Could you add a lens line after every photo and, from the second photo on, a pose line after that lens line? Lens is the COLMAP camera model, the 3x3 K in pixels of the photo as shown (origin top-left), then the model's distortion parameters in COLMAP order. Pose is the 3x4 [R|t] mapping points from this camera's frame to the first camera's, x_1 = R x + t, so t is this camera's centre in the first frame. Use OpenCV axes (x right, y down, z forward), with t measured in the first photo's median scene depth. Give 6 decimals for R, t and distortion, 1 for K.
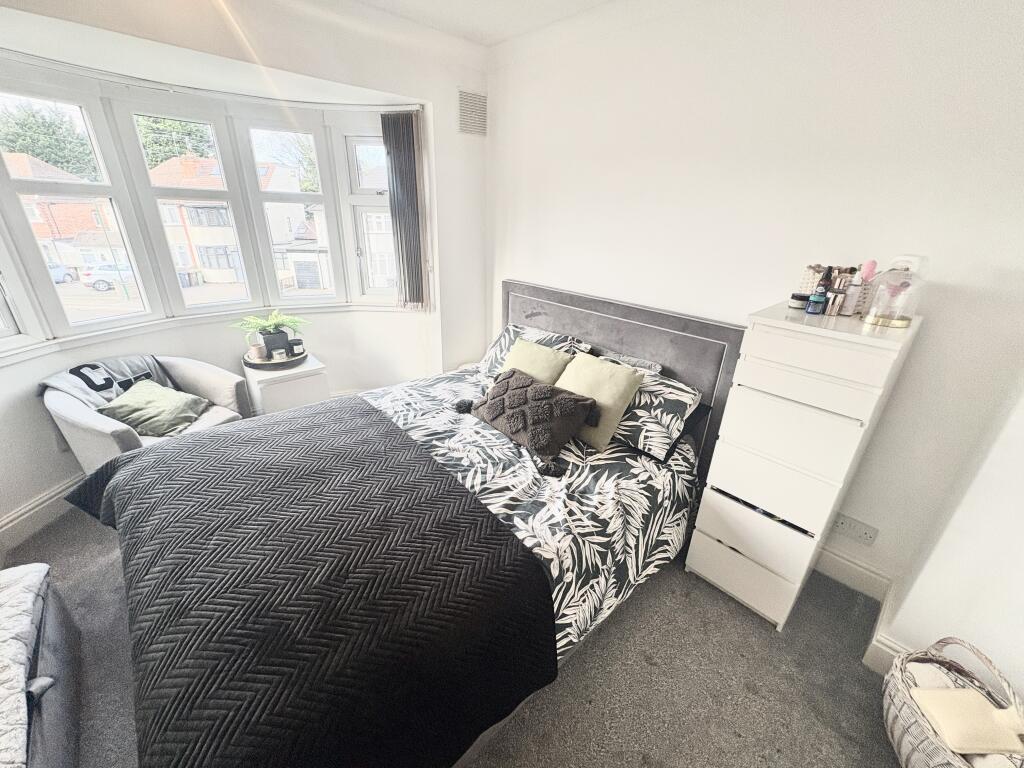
lens RADIAL K [[408.7, 0, 512.4], [0, 408.7, 382.8], [0, 0, 1]] dist [-0.002958, -0.000126]
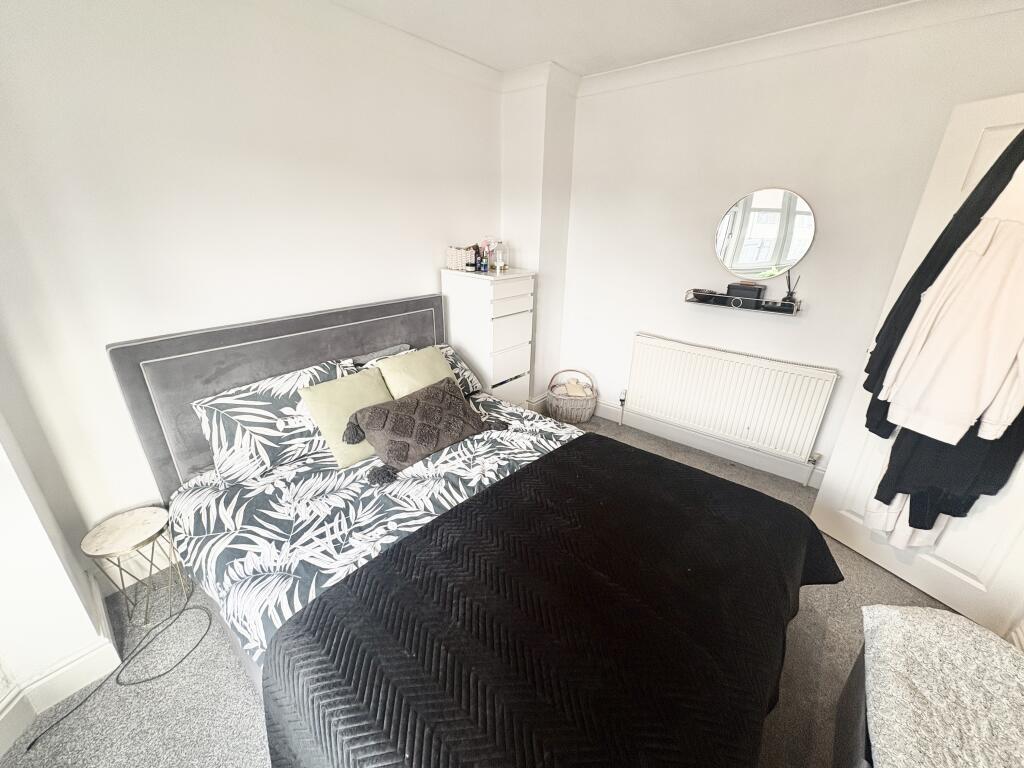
lens RADIAL K [[408.7, 0, 513.7], [0, 408.7, 385.1], [0, 0, 1]] dist [-0.002958, -0.000126]
pose [[-0.125578, -0.407369, 0.904589, -0.890681], [0.366062, 0.828440, 0.423894, -0.367166], [-0.922078, 0.384368, 0.045088, 0.762949]]
